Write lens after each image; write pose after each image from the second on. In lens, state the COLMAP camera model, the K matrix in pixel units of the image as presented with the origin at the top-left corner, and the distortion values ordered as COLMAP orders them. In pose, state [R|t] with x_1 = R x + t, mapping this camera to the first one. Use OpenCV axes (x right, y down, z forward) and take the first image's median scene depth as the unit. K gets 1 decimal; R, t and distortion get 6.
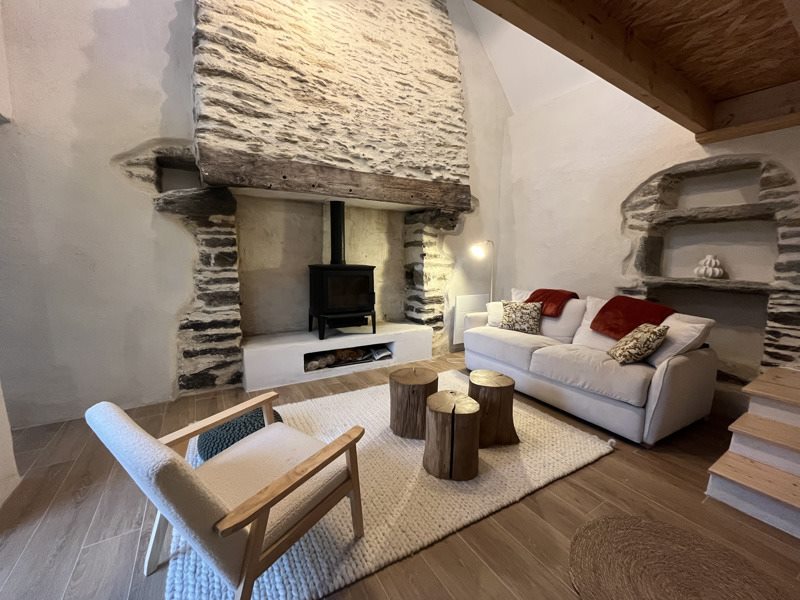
lens RADIAL K [[321.2, 0, 398.8], [0, 321.2, 302.3], [0, 0, 1]] dist [0.000174, 0.000062]
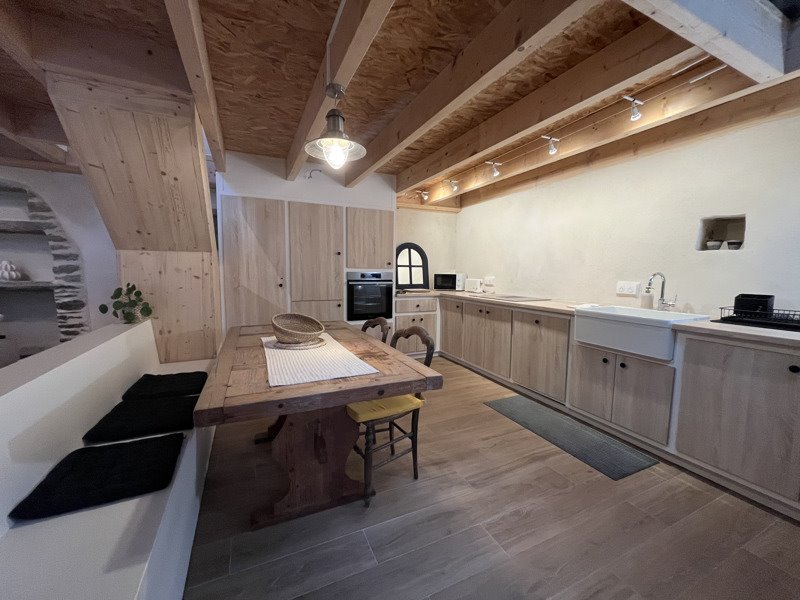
lens RADIAL K [[321.2, 0, 398.6], [0, 321.2, 299.5], [0, 0, 1]] dist [0.000174, 0.000062]
pose [[0.124185, -0.099682, 0.987239, -0.015914], [0.127198, 0.988332, 0.083792, 0.088002], [-0.984072, 0.115169, 0.135416, -0.628299]]
